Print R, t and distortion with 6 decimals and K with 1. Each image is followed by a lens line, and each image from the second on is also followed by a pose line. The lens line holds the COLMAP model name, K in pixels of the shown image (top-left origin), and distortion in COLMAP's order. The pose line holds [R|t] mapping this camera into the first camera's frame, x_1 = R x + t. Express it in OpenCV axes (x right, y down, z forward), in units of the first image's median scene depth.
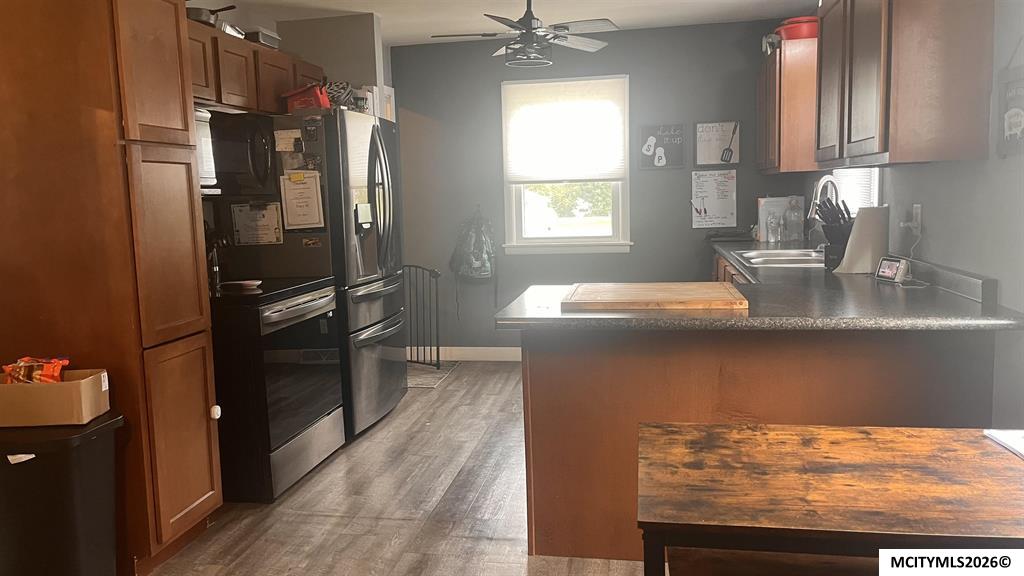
lens RADIAL K [[782.5, 0, 507.4], [0, 782.5, 286.8], [0, 0, 1]] dist [0.062066, -0.034602]
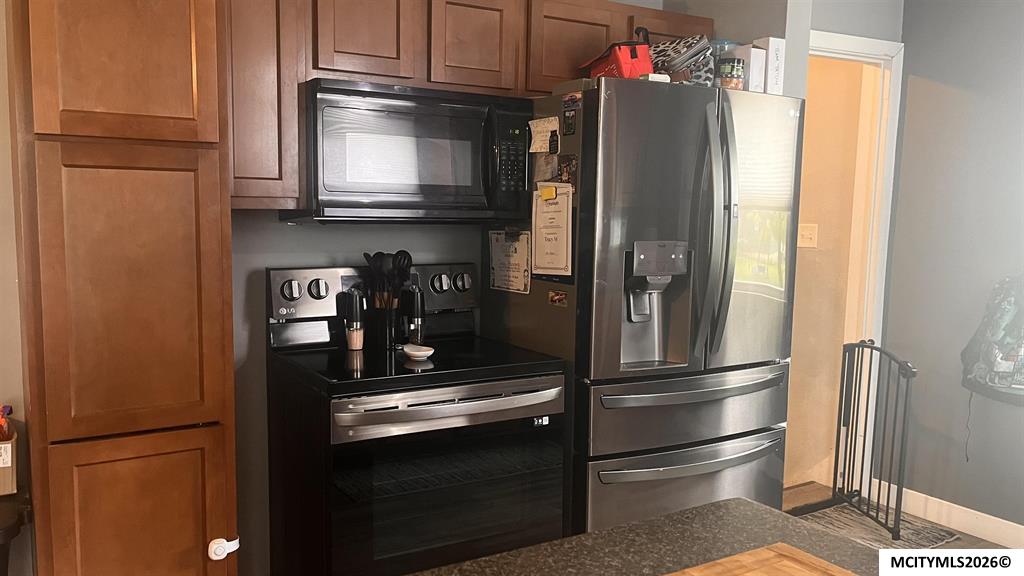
lens RADIAL K [[782.5, 0, 532.7], [0, 782.5, 303.8], [0, 0, 1]] dist [0.062066, -0.034602]
pose [[0.645917, 0.134457, -0.751474, 0.169324], [-0.124504, 0.989742, 0.070074, -0.076946], [0.753187, 0.048300, 0.656031, 0.475706]]
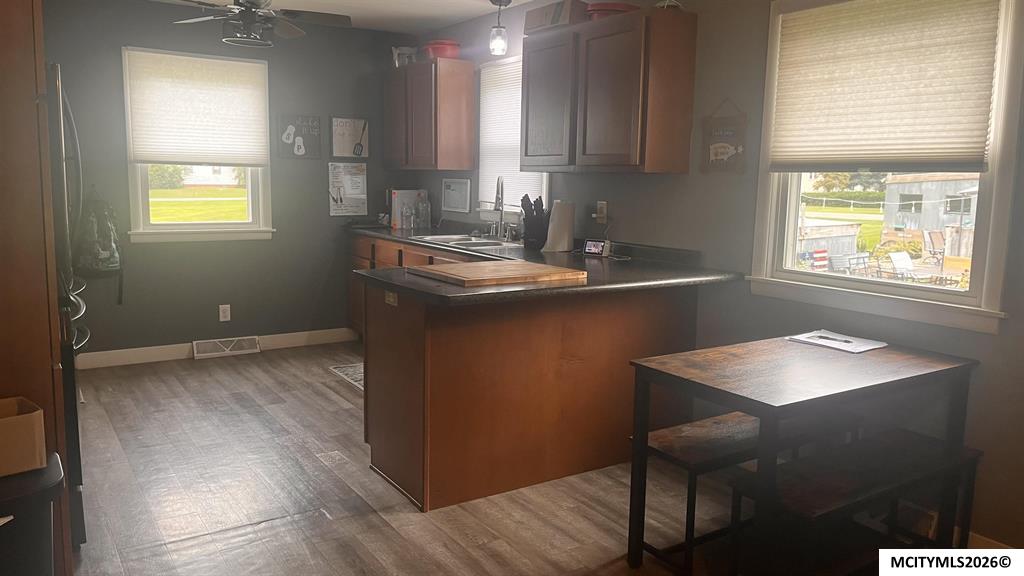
lens RADIAL K [[782.5, 0, 509.9], [0, 782.5, 286.6], [0, 0, 1]] dist [0.062066, -0.034602]
pose [[0.723921, -0.053371, 0.687815, -0.361171], [0.043355, 0.998552, 0.031851, -0.002464], [-0.688519, 0.006763, 0.725187, 0.069112]]
